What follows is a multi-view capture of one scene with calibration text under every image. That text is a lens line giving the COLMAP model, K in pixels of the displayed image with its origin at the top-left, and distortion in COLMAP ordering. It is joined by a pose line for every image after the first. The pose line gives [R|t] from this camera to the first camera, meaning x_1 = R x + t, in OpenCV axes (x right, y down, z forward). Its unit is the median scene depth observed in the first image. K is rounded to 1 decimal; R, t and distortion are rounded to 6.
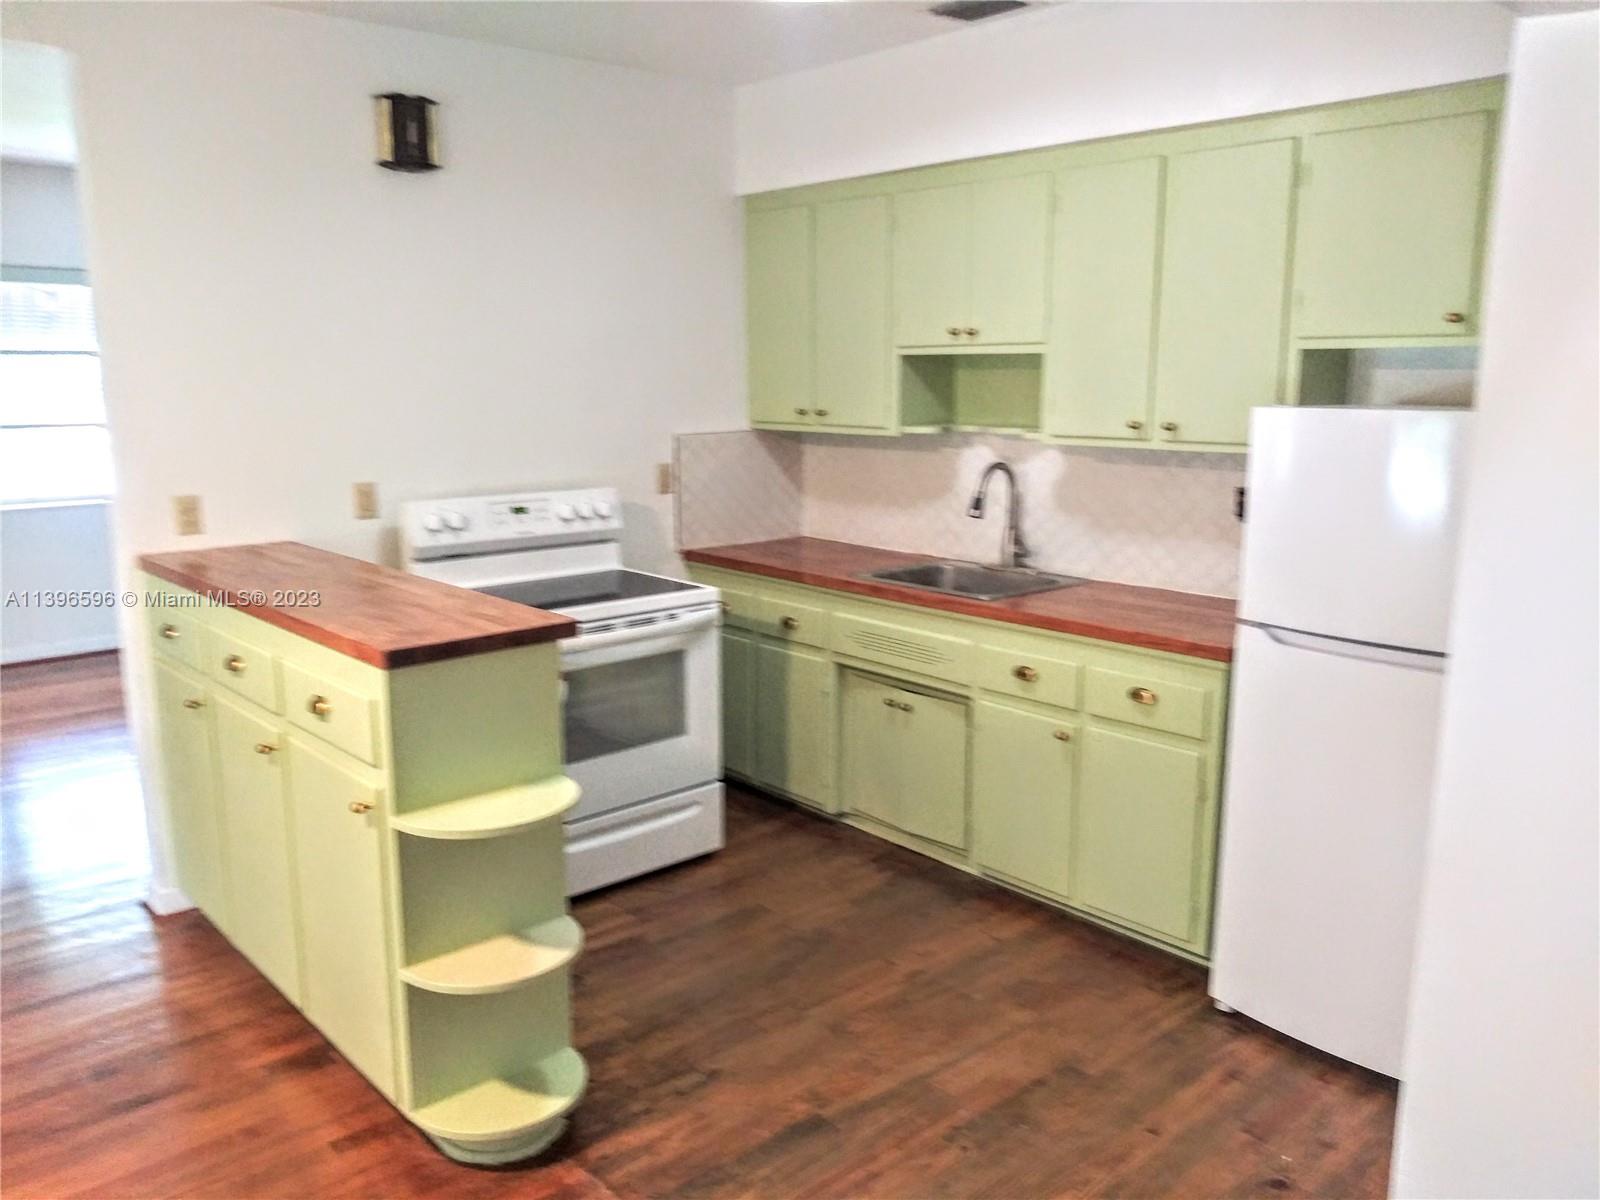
lens RADIAL K [[1245.6, 0, 817.0], [0, 1245.6, 598.5], [0, 0, 1]] dist [0.085573, -0.158389]
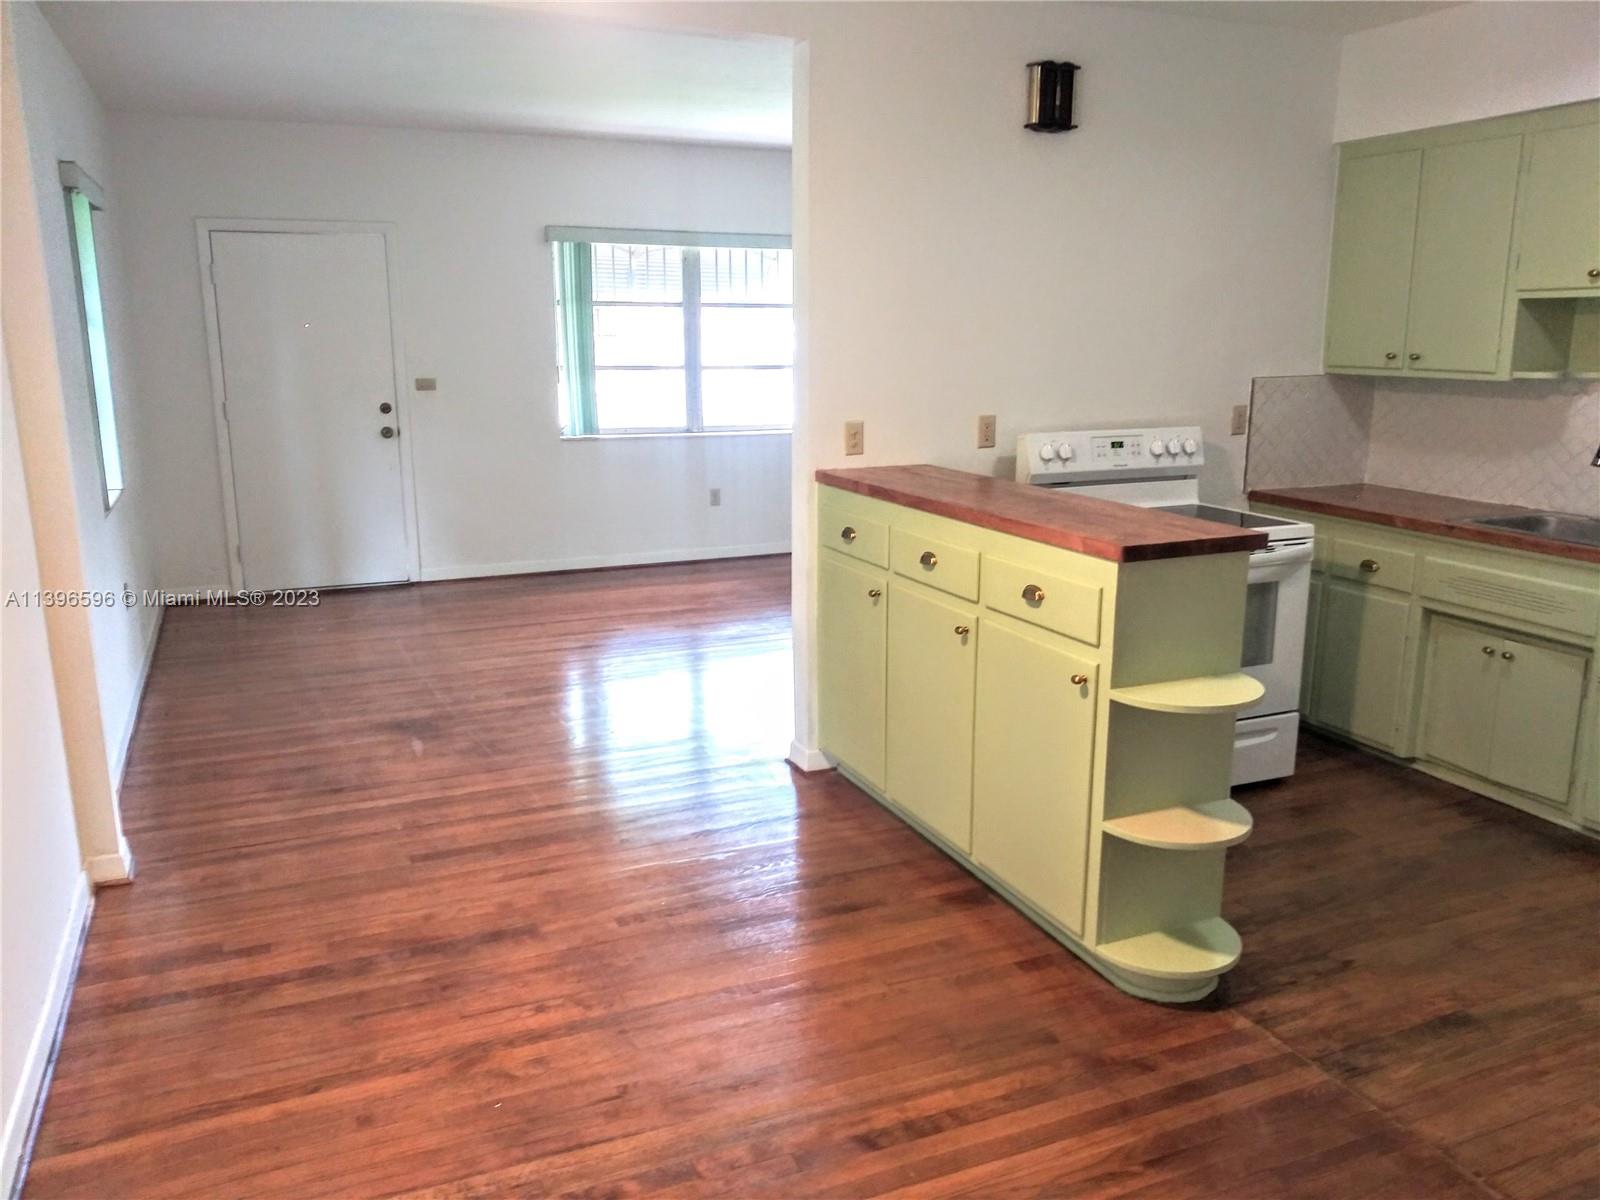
lens RADIAL K [[1245.6, 0, 817.0], [0, 1245.6, 598.5], [0, 0, 1]] dist [0.085573, -0.158389]
pose [[0.949957, 0.069681, -0.304509, -0.153456], [-0.059723, 0.997335, 0.041907, 0.034306], [0.306617, -0.021624, 0.951587, -0.121508]]
